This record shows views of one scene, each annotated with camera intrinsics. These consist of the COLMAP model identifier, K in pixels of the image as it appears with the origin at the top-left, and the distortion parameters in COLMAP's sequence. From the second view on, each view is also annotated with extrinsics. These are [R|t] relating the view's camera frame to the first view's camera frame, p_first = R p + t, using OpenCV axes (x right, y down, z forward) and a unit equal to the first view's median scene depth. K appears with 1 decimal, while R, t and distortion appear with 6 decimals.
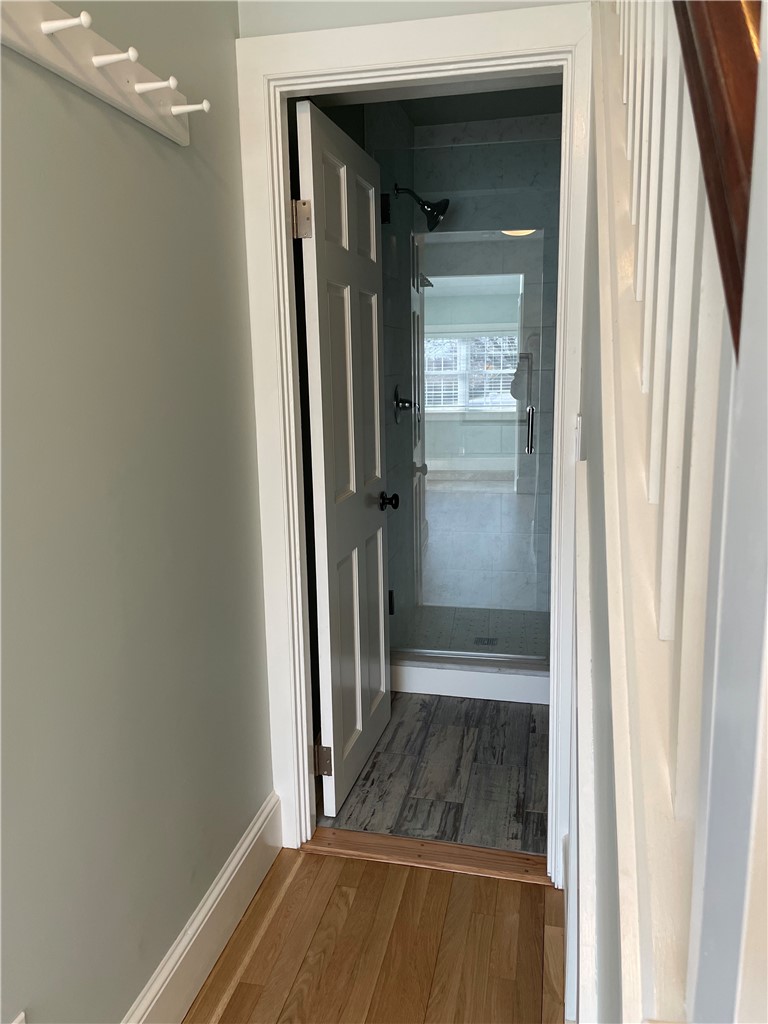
lens RADIAL K [[771.4, 0, 382.3], [0, 771.4, 502.8], [0, 0, 1]] dist [0.089171, -0.116573]
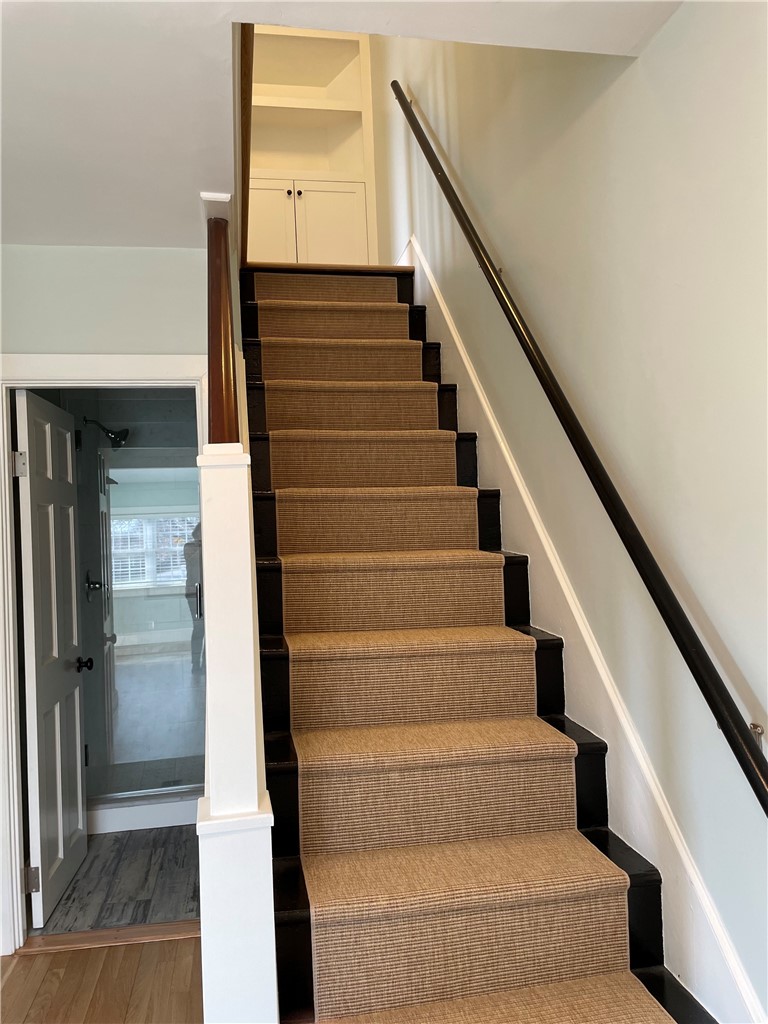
lens RADIAL K [[771.4, 0, 374.9], [0, 771.4, 503.2], [0, 0, 1]] dist [0.089171, -0.116573]
pose [[0.927892, -0.011219, 0.372680, -0.025801], [0.091325, 0.975938, -0.198000, 0.040032], [-0.361491, 0.217757, 0.906590, -0.412347]]
